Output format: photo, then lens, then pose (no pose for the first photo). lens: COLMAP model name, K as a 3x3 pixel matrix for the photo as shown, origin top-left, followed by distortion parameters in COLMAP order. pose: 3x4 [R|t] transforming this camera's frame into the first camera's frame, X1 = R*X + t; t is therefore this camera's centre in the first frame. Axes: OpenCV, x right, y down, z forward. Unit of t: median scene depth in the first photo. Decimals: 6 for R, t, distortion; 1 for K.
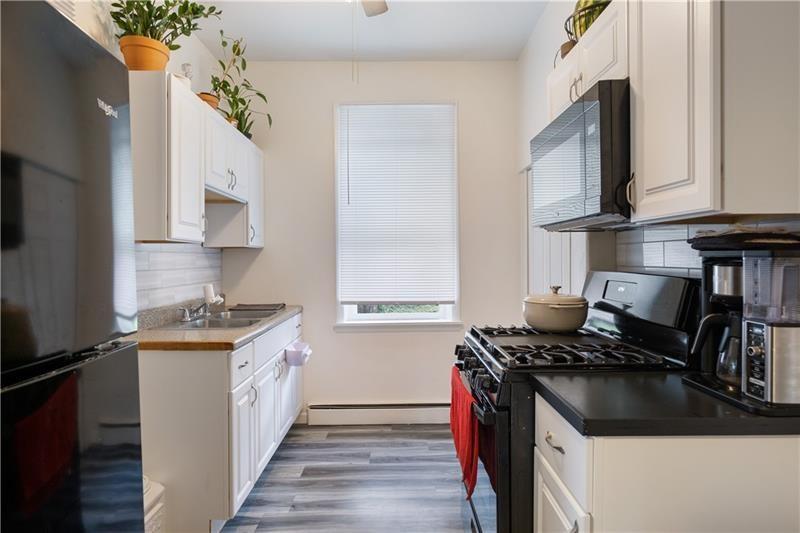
lens RADIAL K [[460.8, 0, 400.2], [0, 460.8, 262.1], [0, 0, 1]] dist [0.007358, -0.000155]
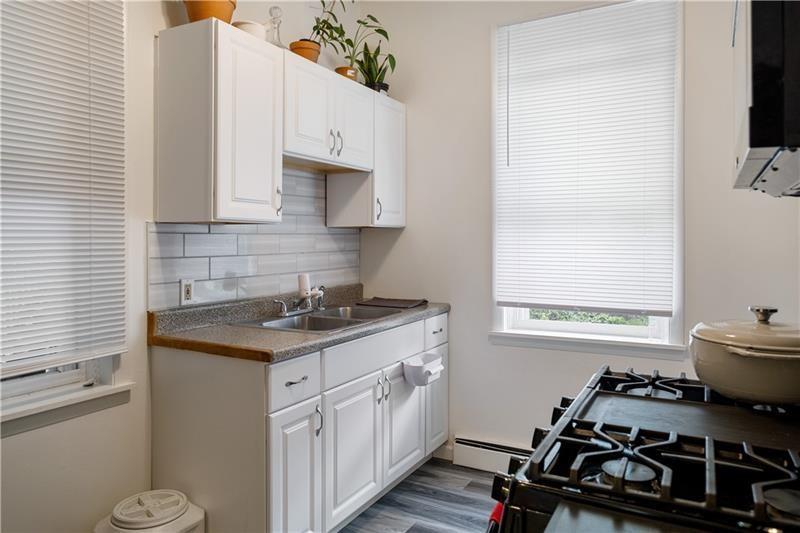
lens RADIAL K [[555.5, 0, 403.7], [0, 555.5, 245.1], [0, 0, 1]] dist [-0.007557, 0.001694]
pose [[0.872588, 0.011582, -0.488319, 0.185662], [-0.008045, 0.999924, 0.009342, -0.010650], [0.488390, -0.004224, 0.872615, 0.194780]]
